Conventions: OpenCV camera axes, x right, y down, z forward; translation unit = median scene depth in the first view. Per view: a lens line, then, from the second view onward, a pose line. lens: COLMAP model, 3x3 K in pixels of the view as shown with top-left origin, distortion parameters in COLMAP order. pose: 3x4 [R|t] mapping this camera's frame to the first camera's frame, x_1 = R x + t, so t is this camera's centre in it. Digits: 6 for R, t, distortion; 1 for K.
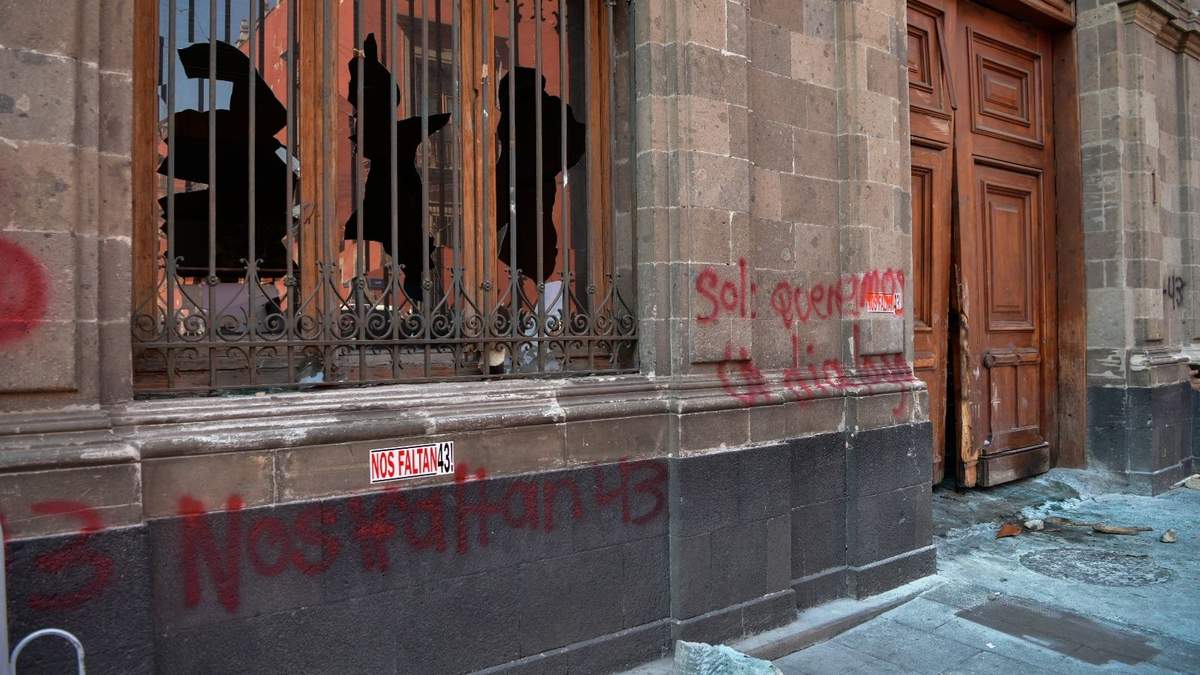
lens RADIAL K [[784.3, 0, 600.0], [0, 784.3, 337.5], [0, 0, 1]] dist [-0.037062, -0.001186]
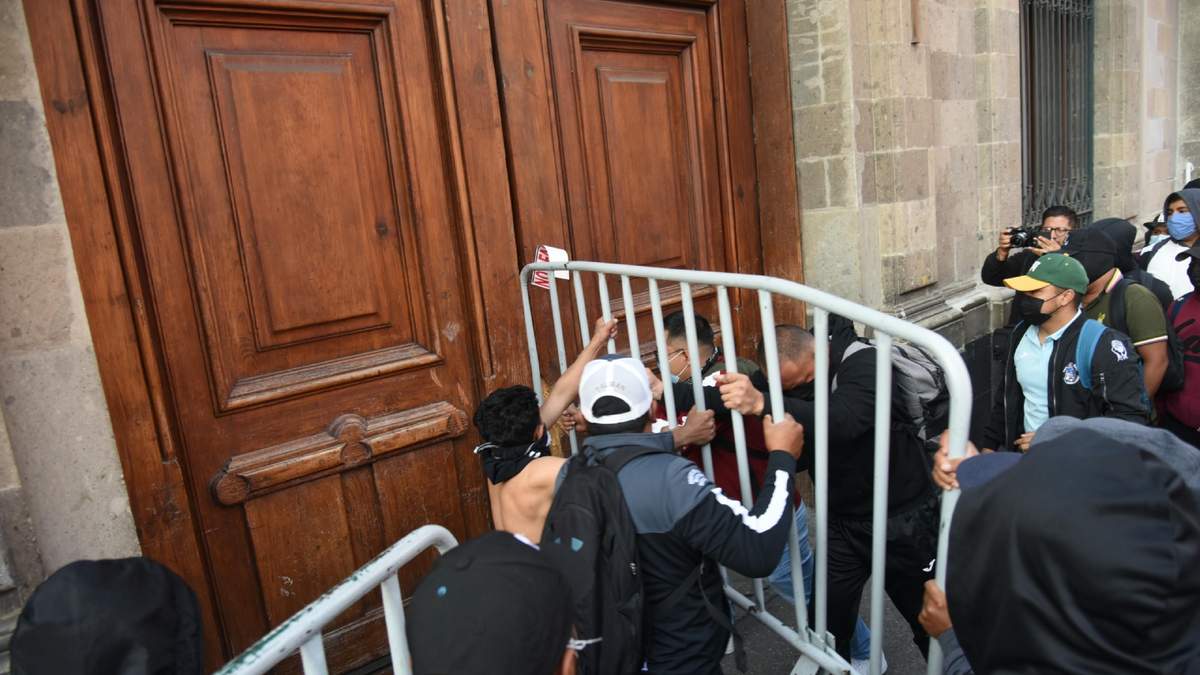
lens RADIAL K [[784.3, 0, 600.0], [0, 784.3, 337.5], [0, 0, 1]] dist [-0.037062, -0.001186]
pose [[0.989321, -0.108474, 0.097347, 0.422605], [0.090775, 0.981126, 0.170737, -0.083904], [-0.114031, -0.160077, 0.980496, 0.443809]]
